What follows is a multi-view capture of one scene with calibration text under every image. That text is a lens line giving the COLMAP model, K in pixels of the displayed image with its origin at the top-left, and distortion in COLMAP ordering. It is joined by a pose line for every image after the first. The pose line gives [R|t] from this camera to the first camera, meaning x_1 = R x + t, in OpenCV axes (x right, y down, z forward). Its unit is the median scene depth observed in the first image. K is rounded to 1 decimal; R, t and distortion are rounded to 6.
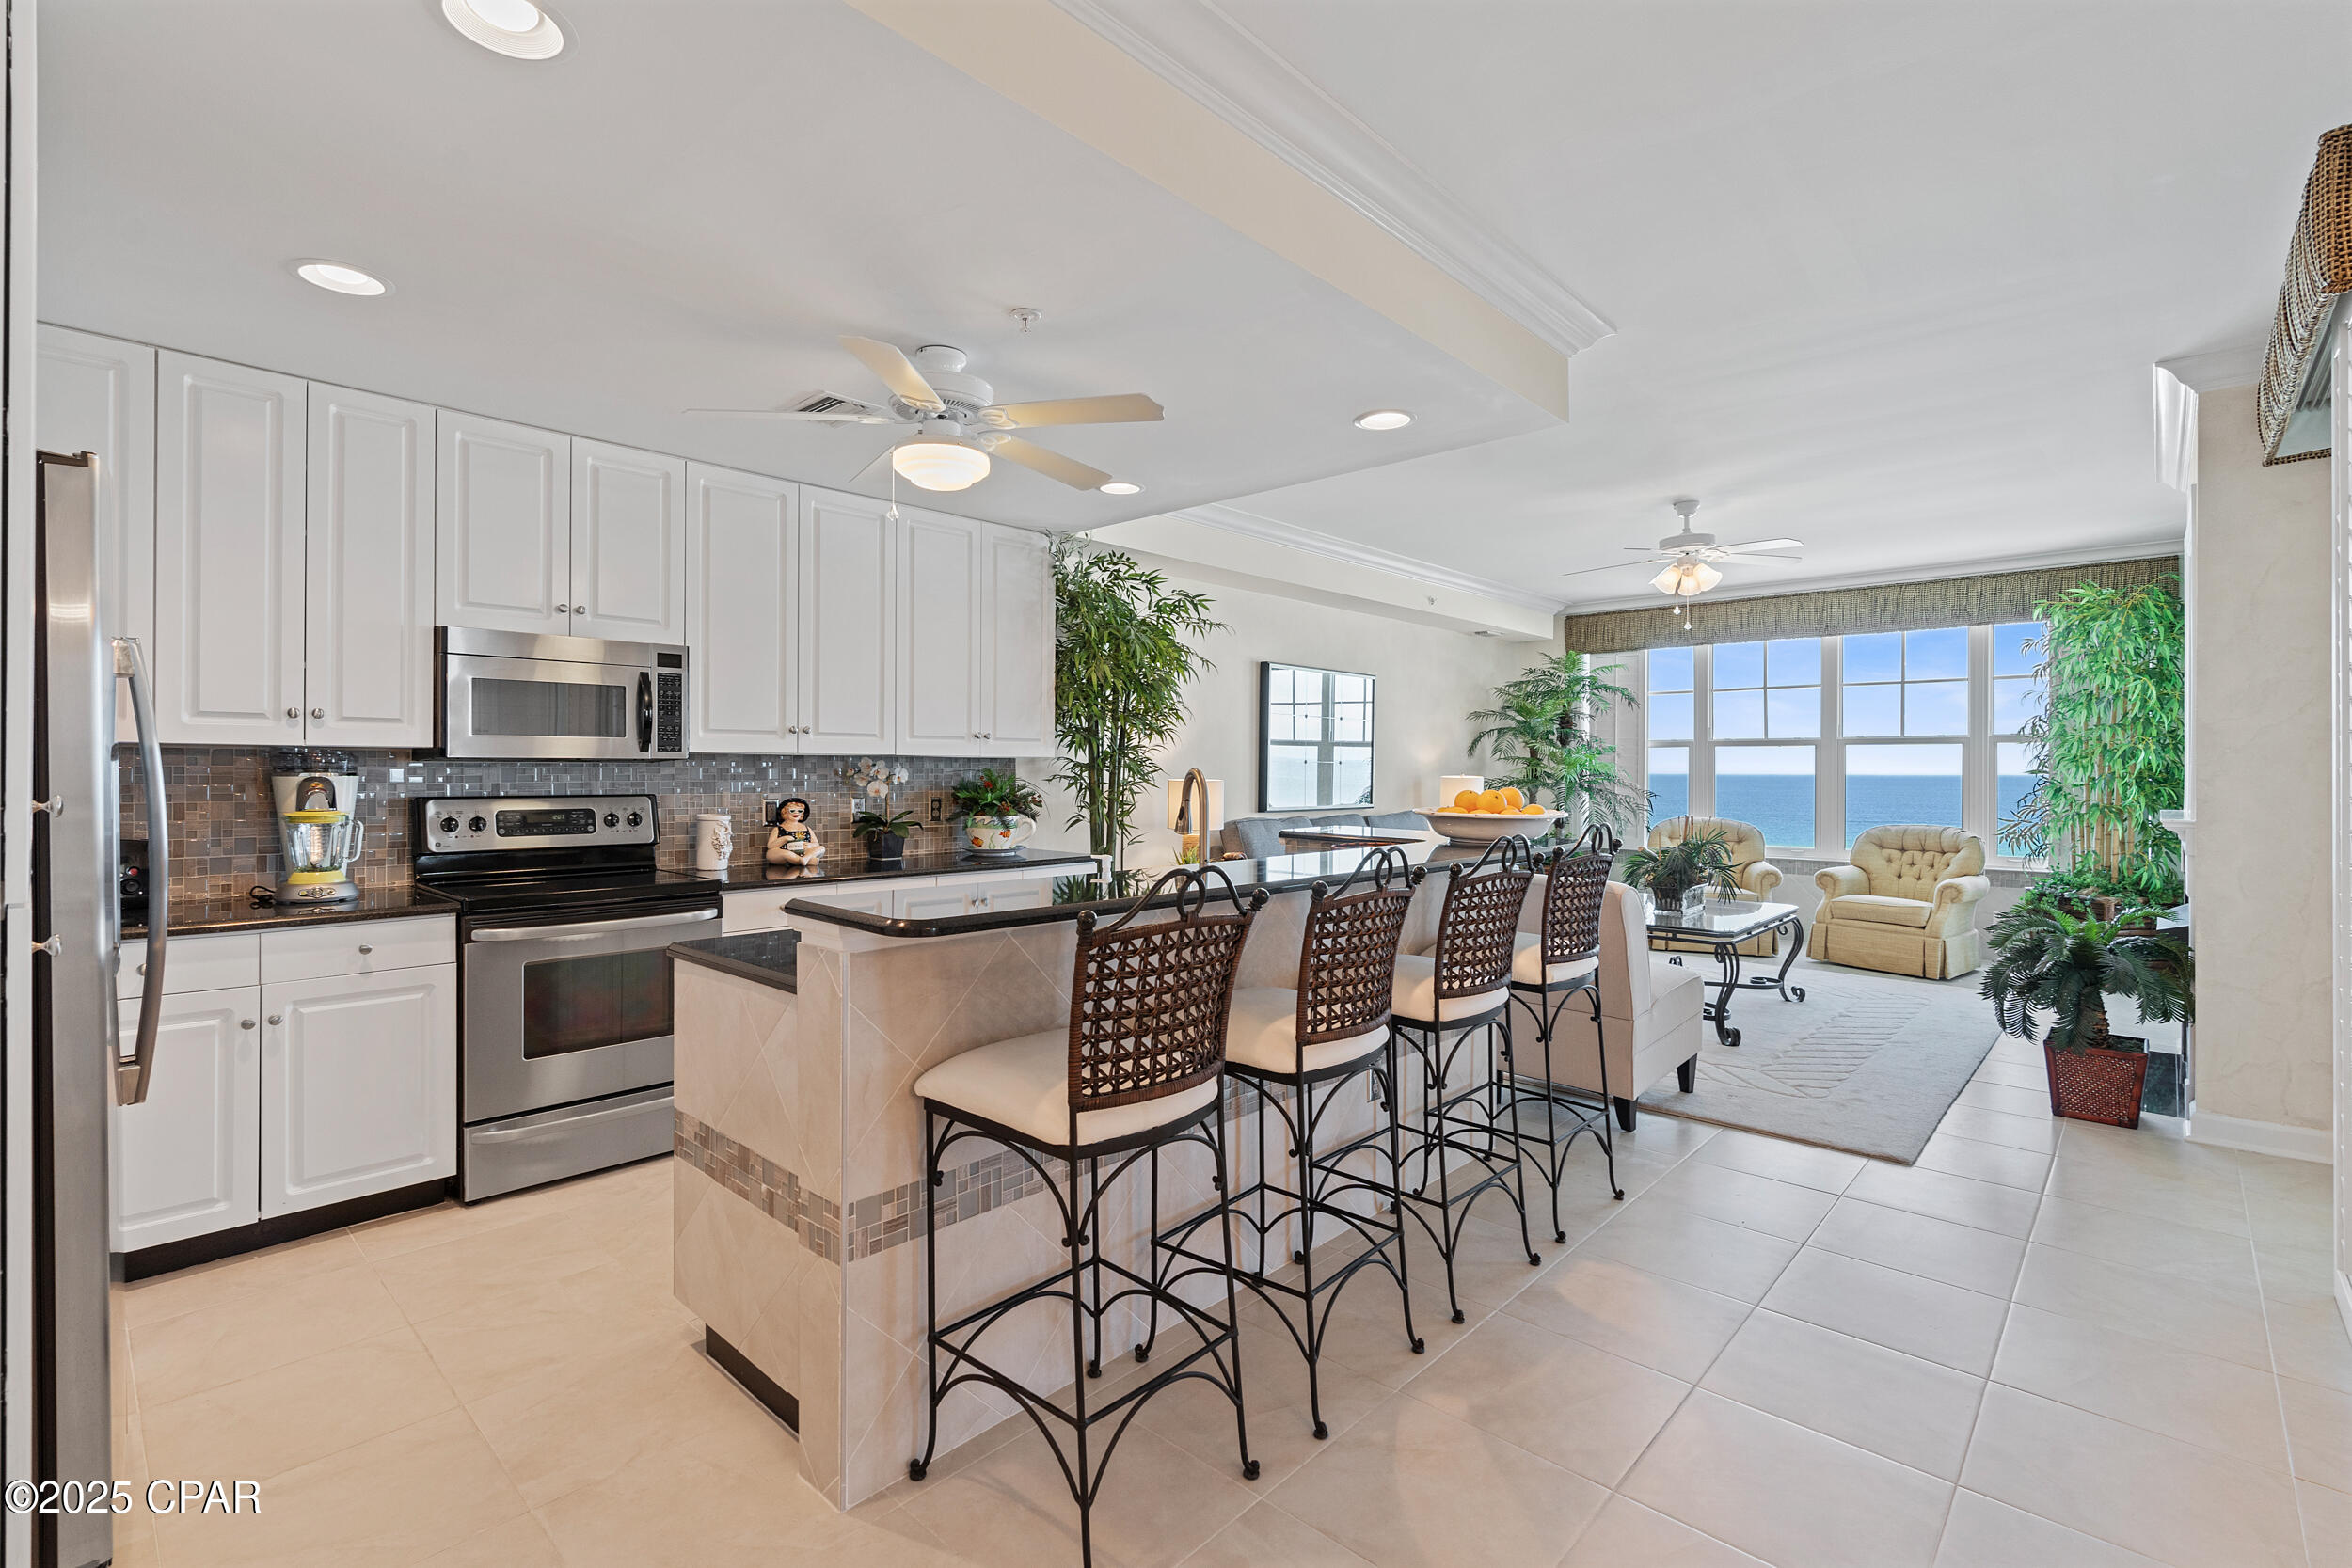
lens RADIAL K [[1067.9, 0, 1180.9], [0, 1067.9, 772.0], [0, 0, 1]] dist [-0.003564, 0.000458]
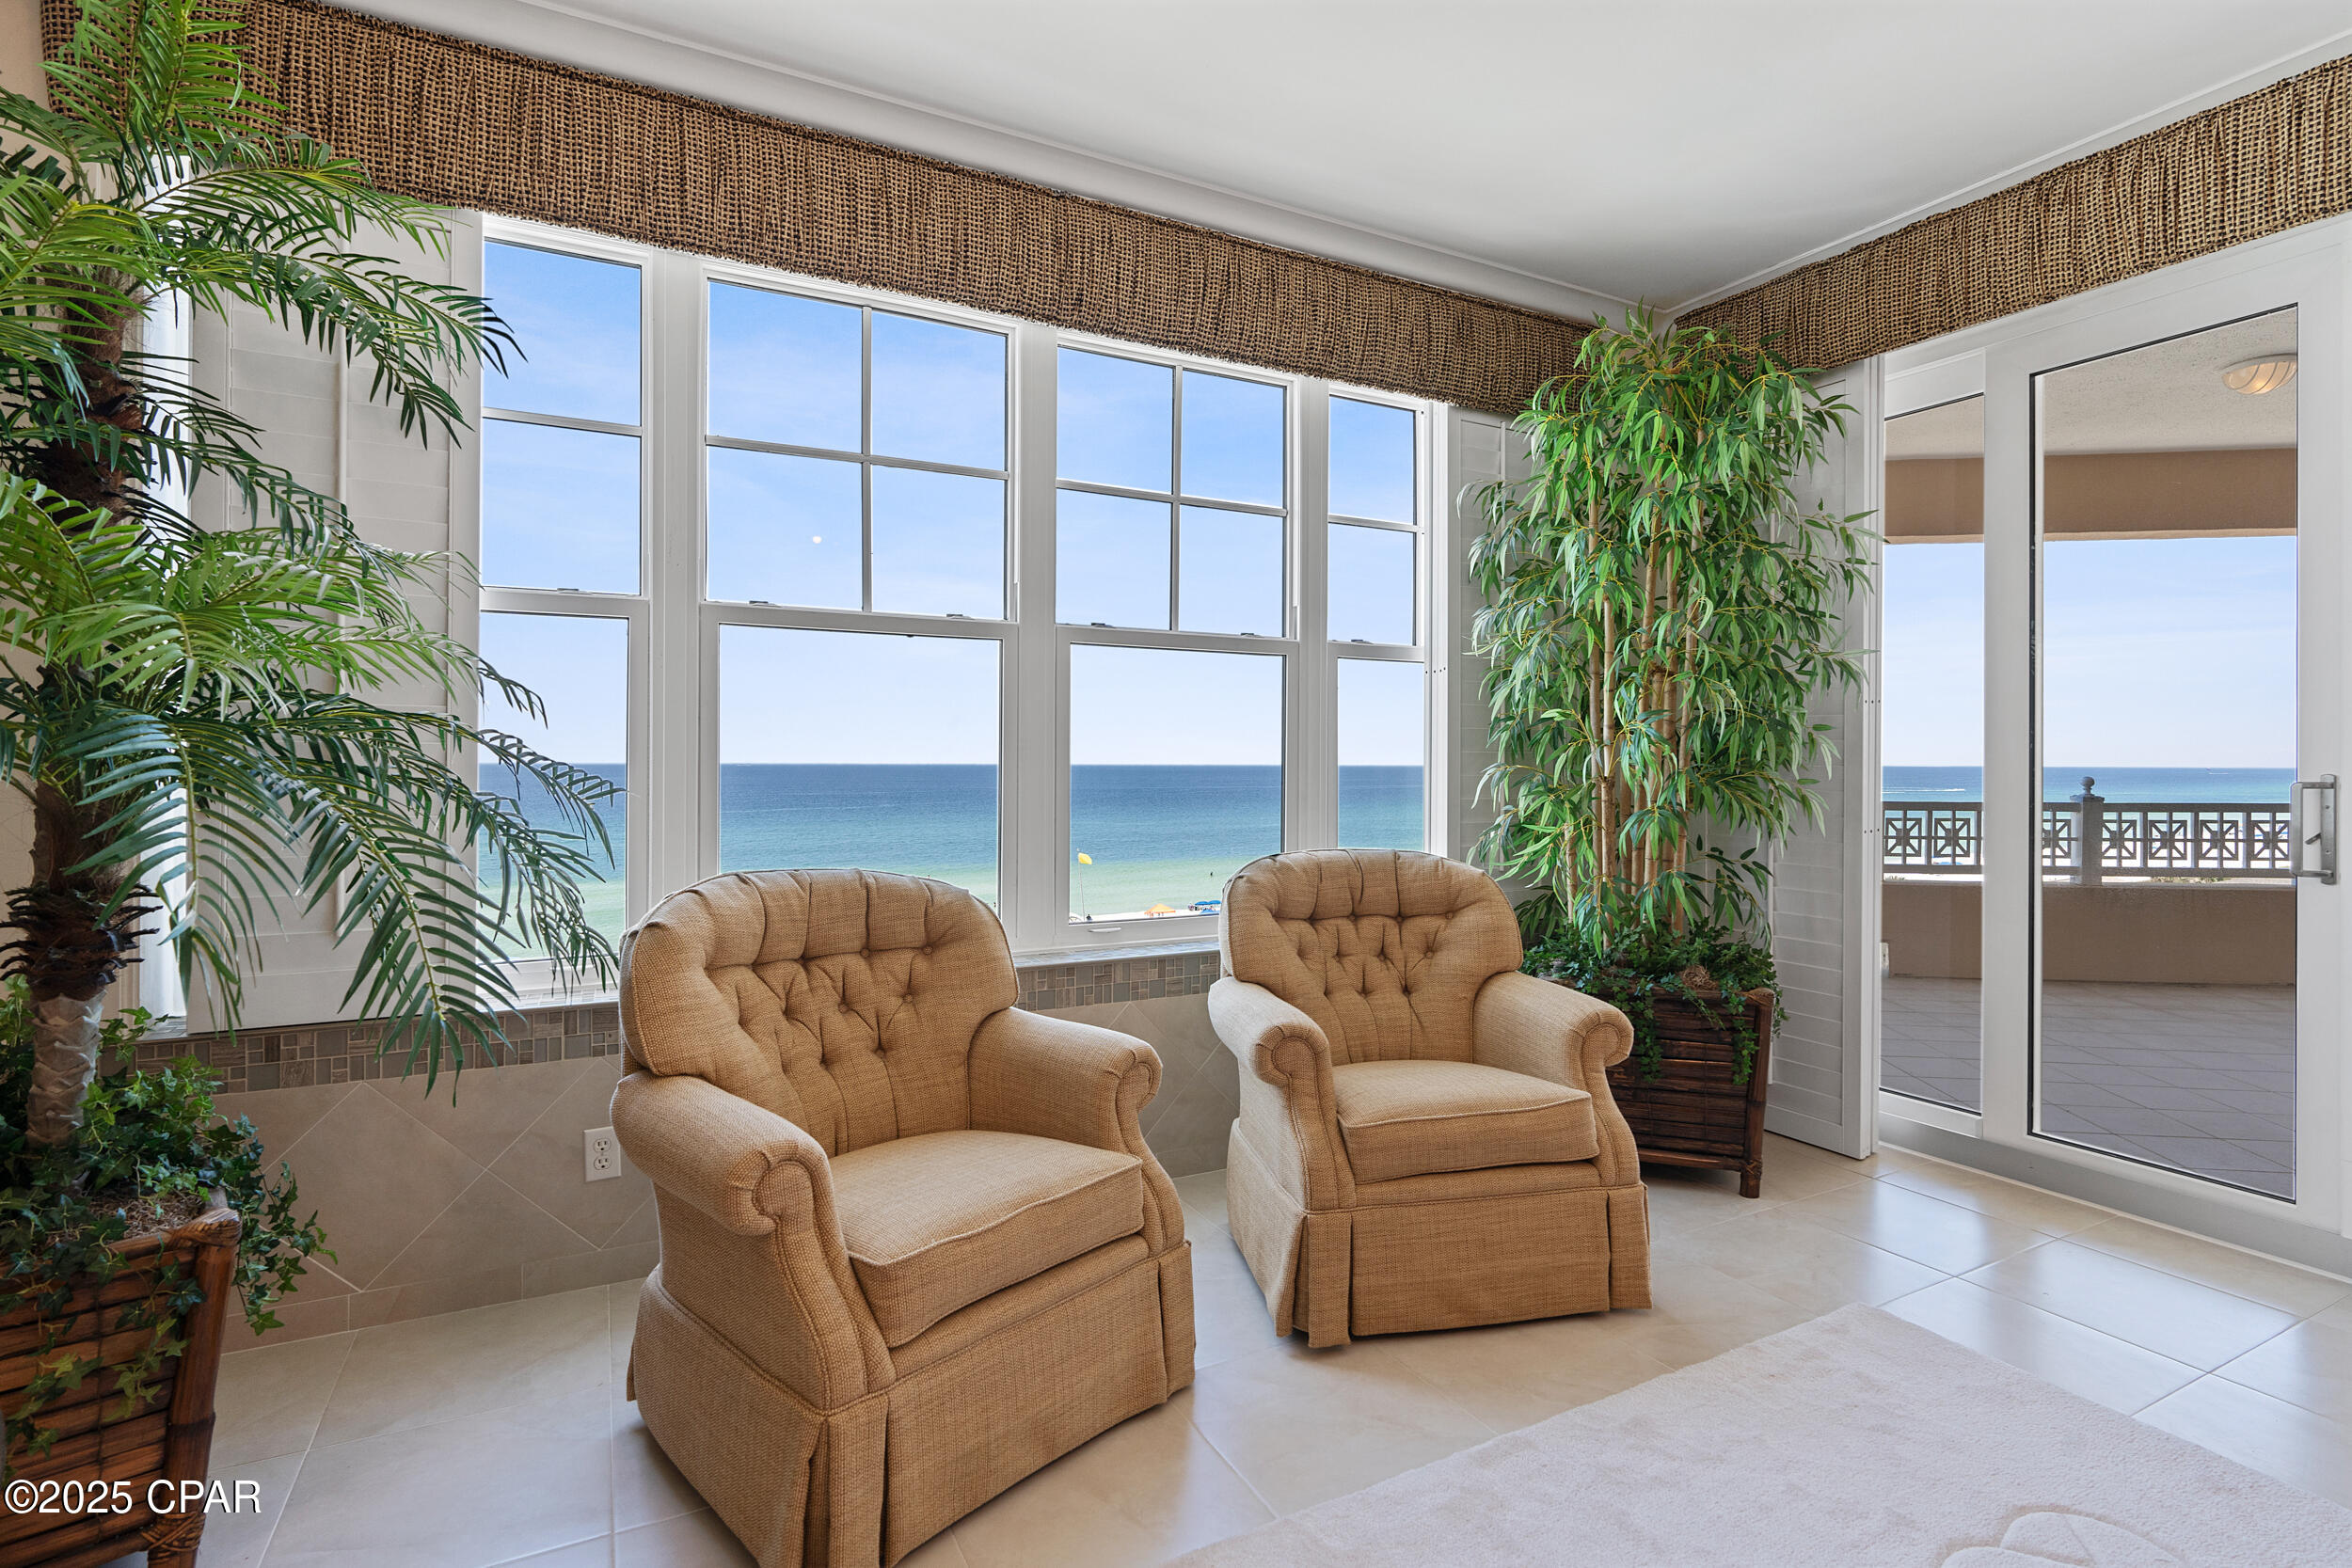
lens RADIAL K [[1123.4, 0, 1178.9], [0, 1123.4, 759.5], [0, 0, 1]] dist [-0.001807, 0.000249]
pose [[0.328110, 0.000942, 0.944639, 0.453220], [-0.000129, 1.000000, -0.000953, 0.027240], [-0.944639, 0.000191, 0.328110, 1.439916]]
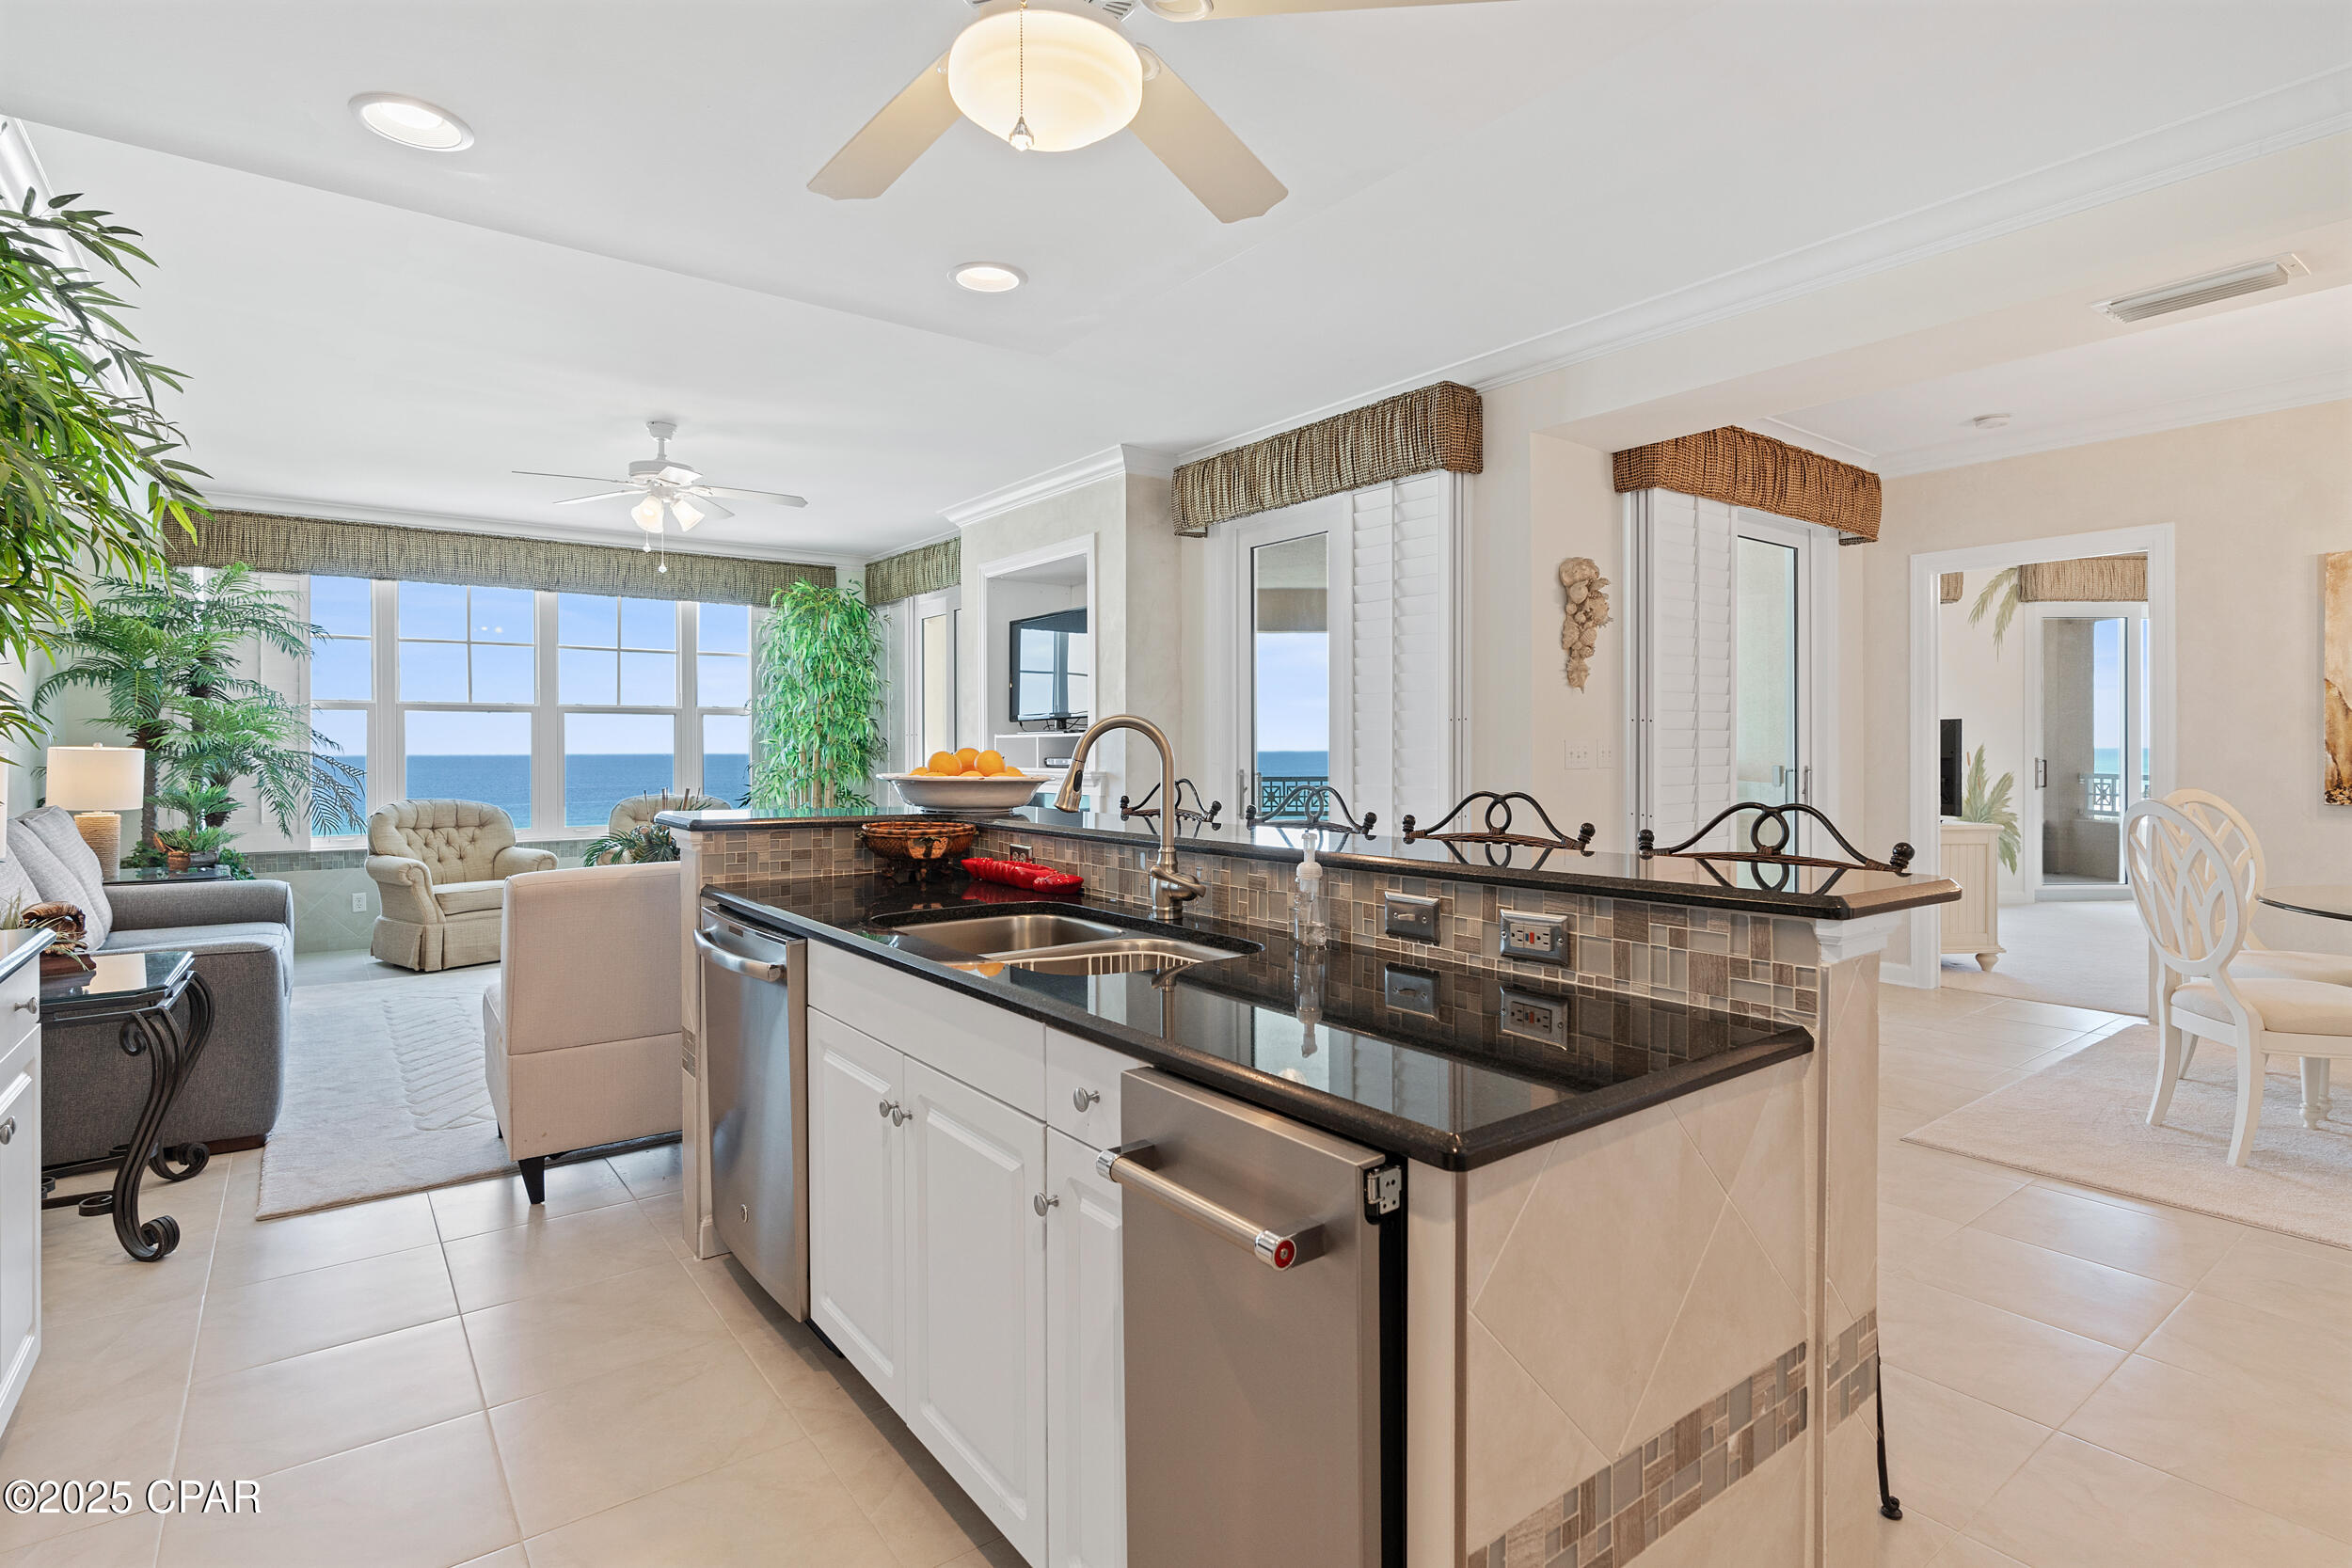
lens RADIAL K [[1166.9, 0, 1174.3], [0, 1166.9, 756.9], [0, 0, 1]] dist [-0.000198, 0.001084]
pose [[0.179669, -0.008932, 0.983687, -0.464632], [0.004890, 0.999955, 0.008186, 0.011445], [-0.983715, 0.003340, 0.179705, 0.526656]]
